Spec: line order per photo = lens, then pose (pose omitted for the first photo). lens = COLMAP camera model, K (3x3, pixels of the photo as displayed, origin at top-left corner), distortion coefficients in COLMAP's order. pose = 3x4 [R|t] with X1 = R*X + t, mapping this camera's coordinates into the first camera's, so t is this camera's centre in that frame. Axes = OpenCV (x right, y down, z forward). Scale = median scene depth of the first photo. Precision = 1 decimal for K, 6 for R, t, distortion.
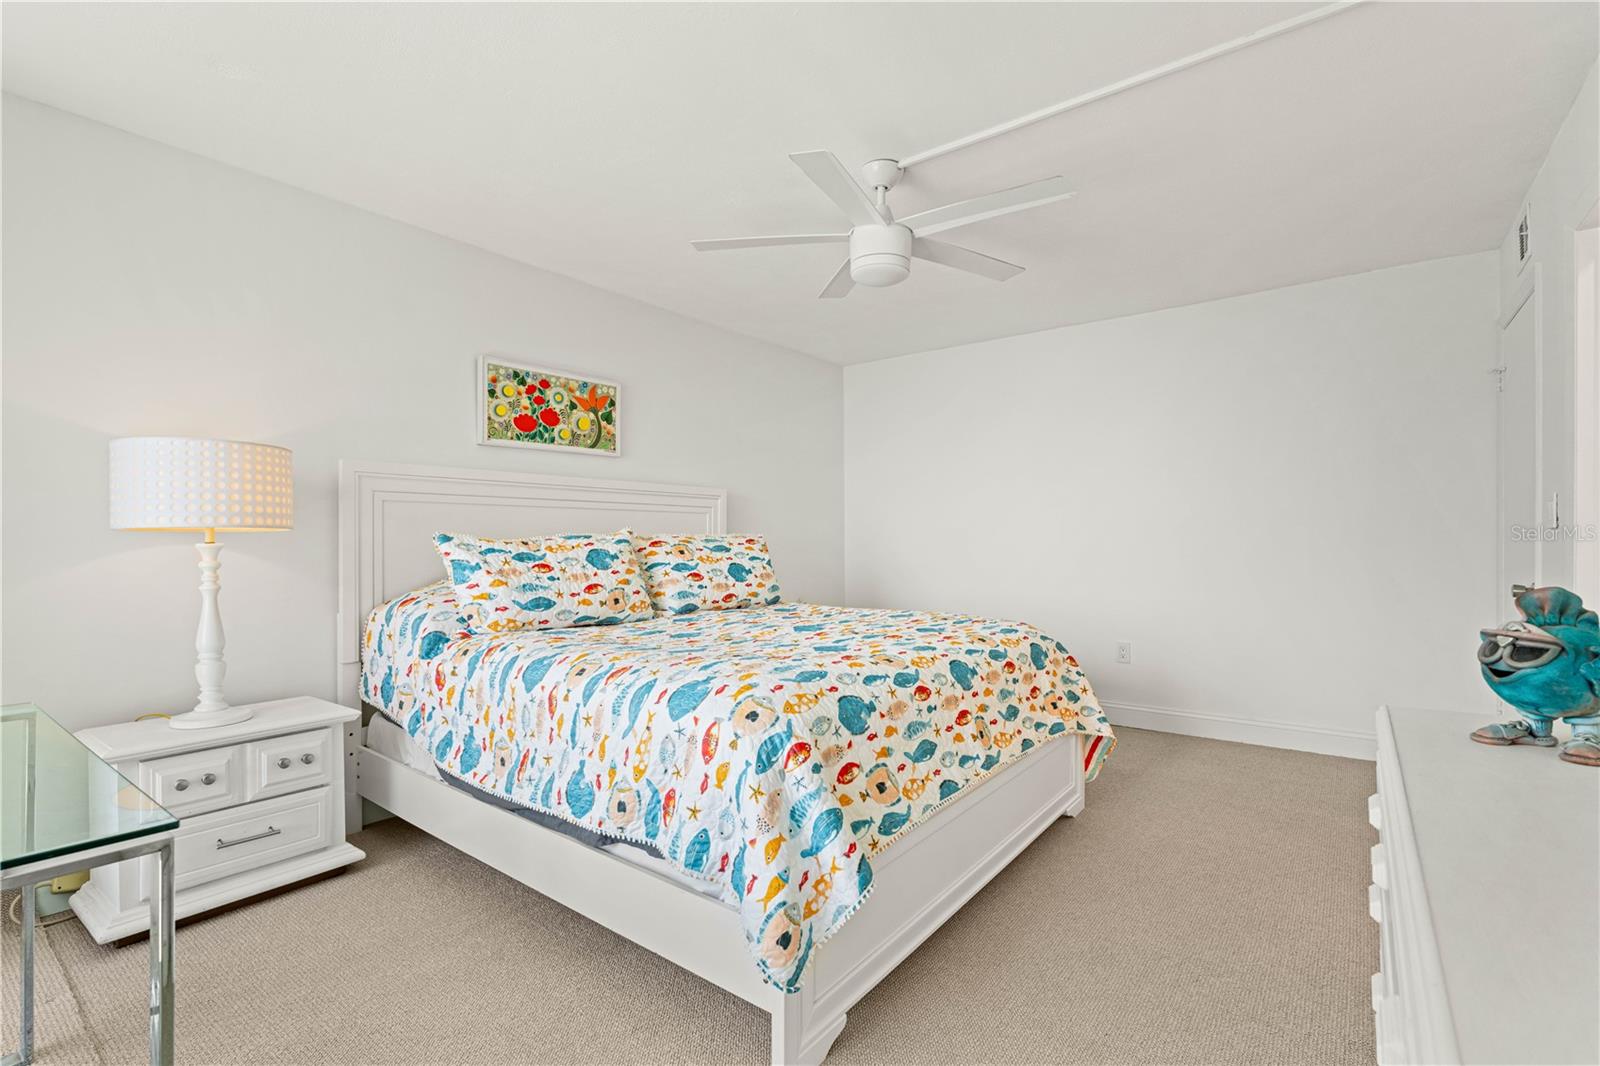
lens RADIAL K [[737.0, 0, 807.0], [0, 737.0, 553.2], [0, 0, 1]] dist [-0.004341, 0.003282]
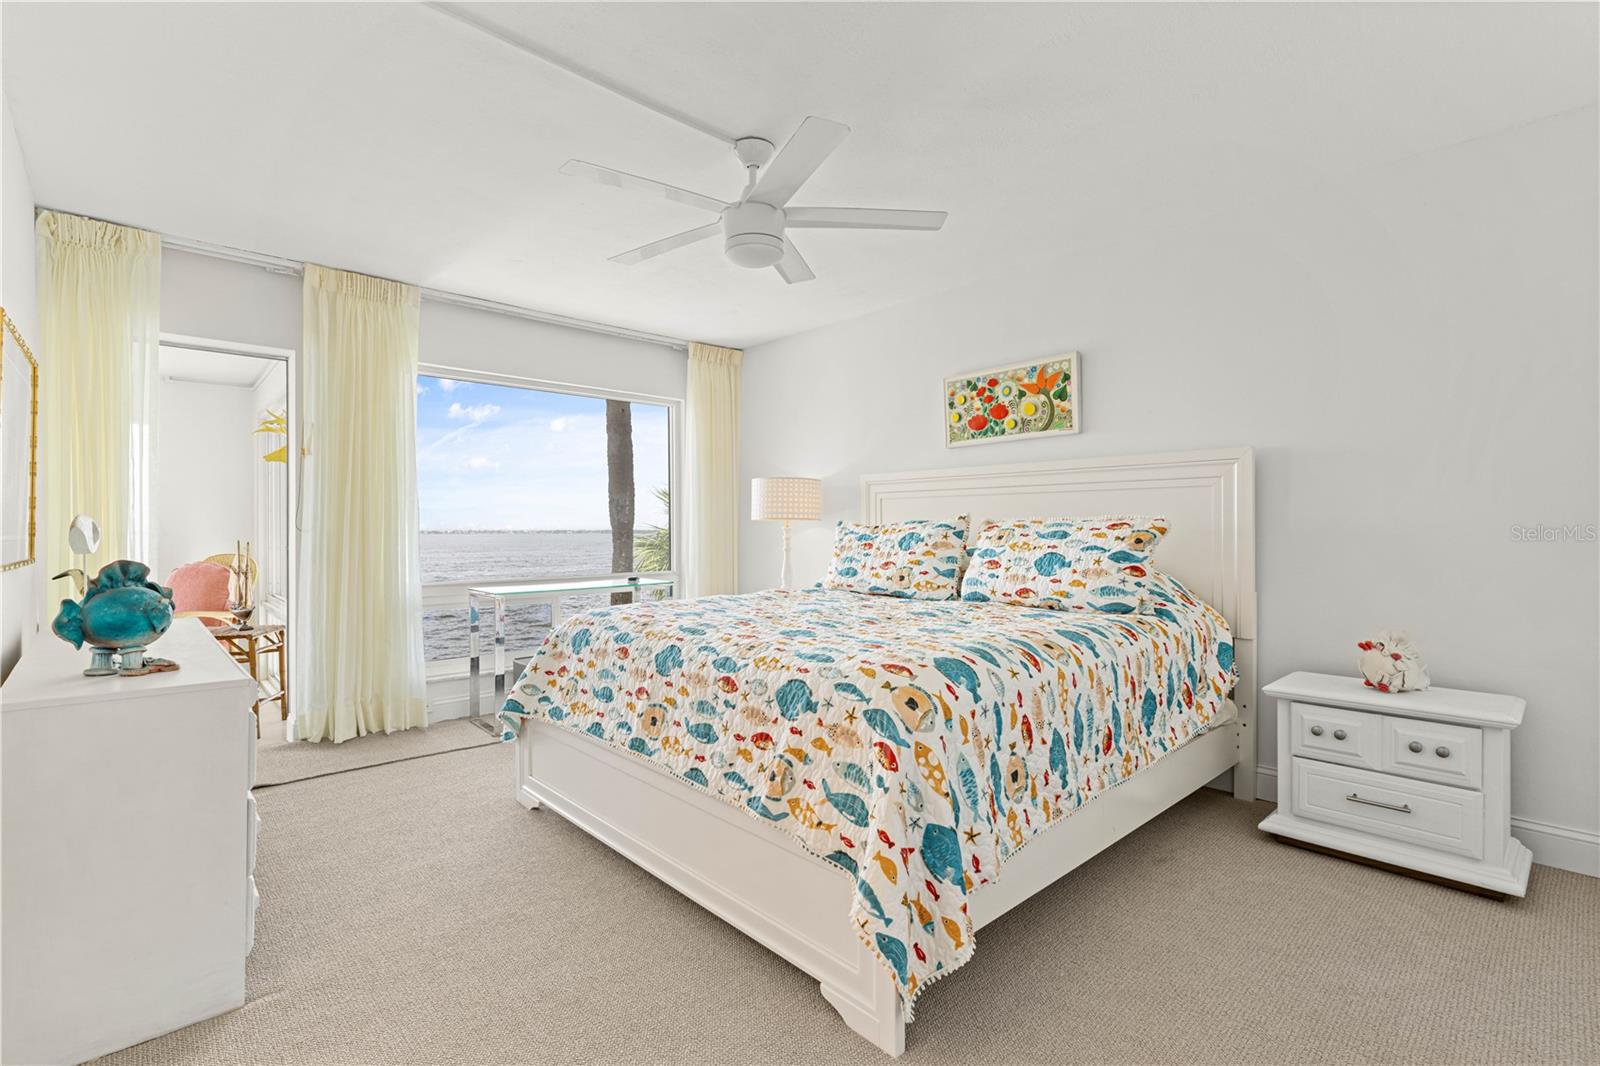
lens RADIAL K [[737.0, 0, 797.3], [0, 737.0, 542.6], [0, 0, 1]] dist [-0.004341, 0.003282]
pose [[-0.180742, 0.023455, -0.983251, 0.790158], [-0.013254, 0.999567, 0.026281, -0.015972], [0.983441, 0.017782, -0.180353, 0.920078]]
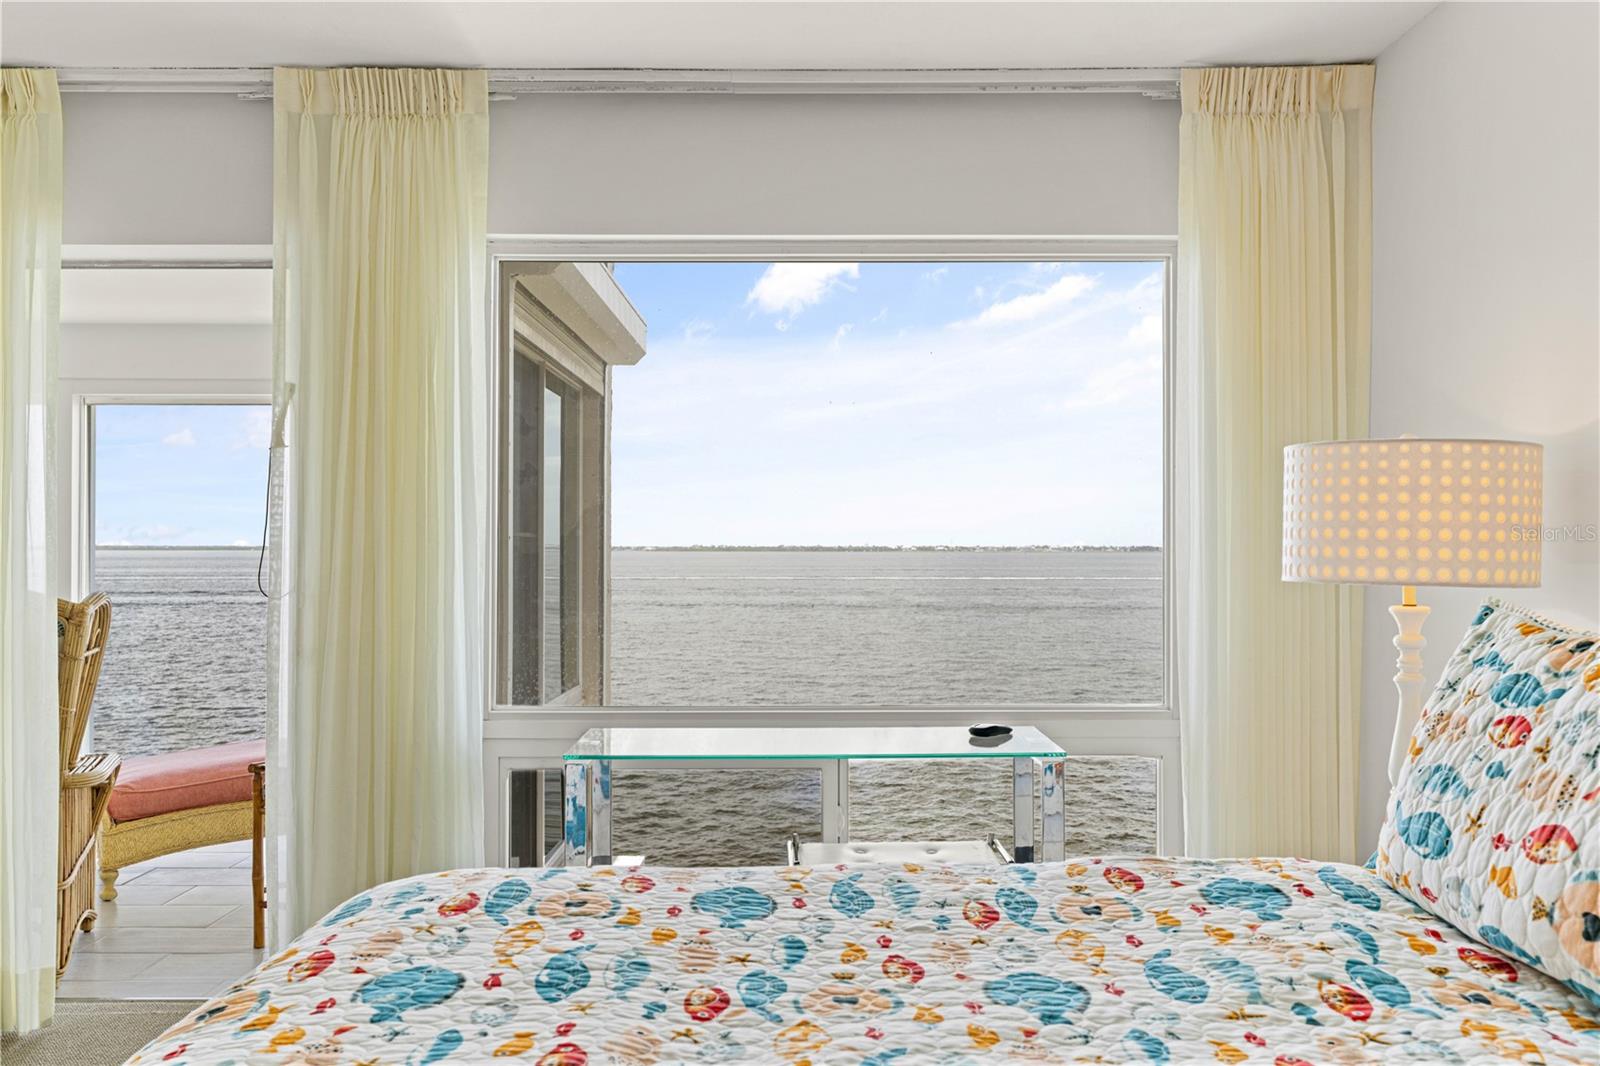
lens RADIAL K [[1360.4, 0, 800.3], [0, 1360.4, 536.7], [0, 0, 1]] dist [-0.007131, -0.008410]
pose [[-0.801202, 0.001482, -0.598392, 0.170024], [-0.006230, 0.999922, 0.010817, -0.052720], [0.598362, 0.012395, -0.801130, 1.047080]]
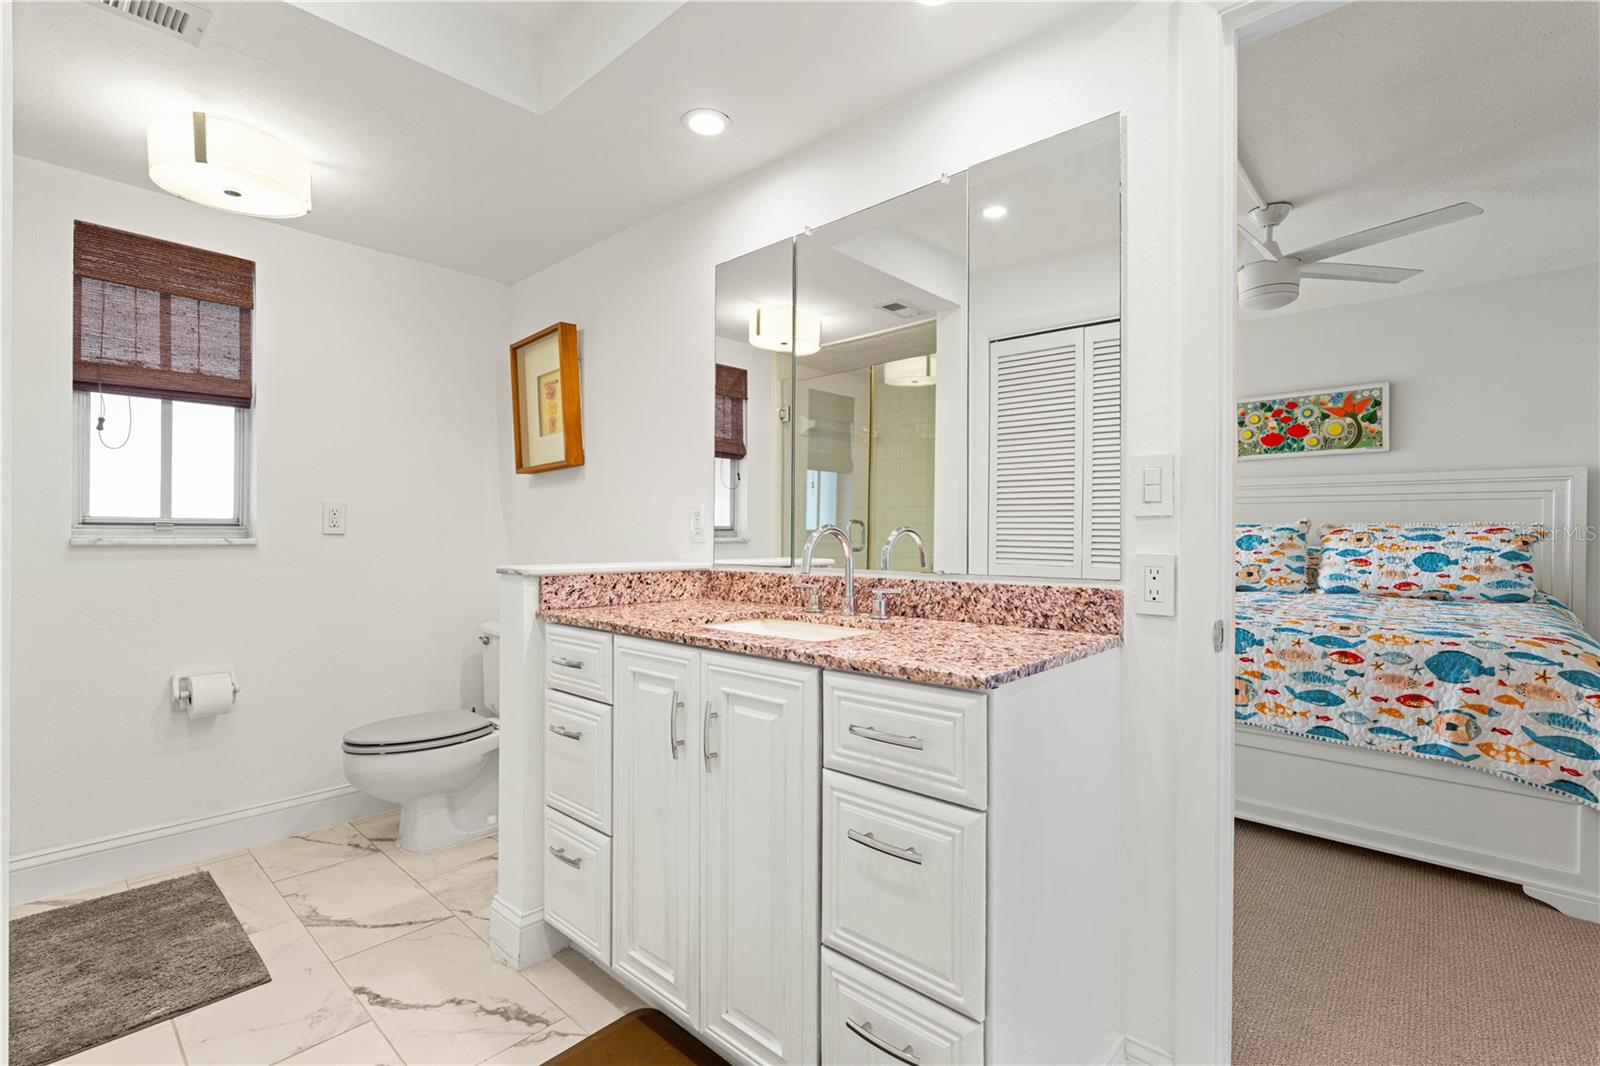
lens RADIAL K [[737.0, 0, 789.5], [0, 737.0, 537.0], [0, 0, 1]] dist [-0.004341, 0.003282]
pose [[-0.095931, 0.012568, -0.995309, 0.999255], [-0.021694, 0.999656, 0.014714, -0.003067], [0.995152, 0.023004, -0.095626, 0.265640]]
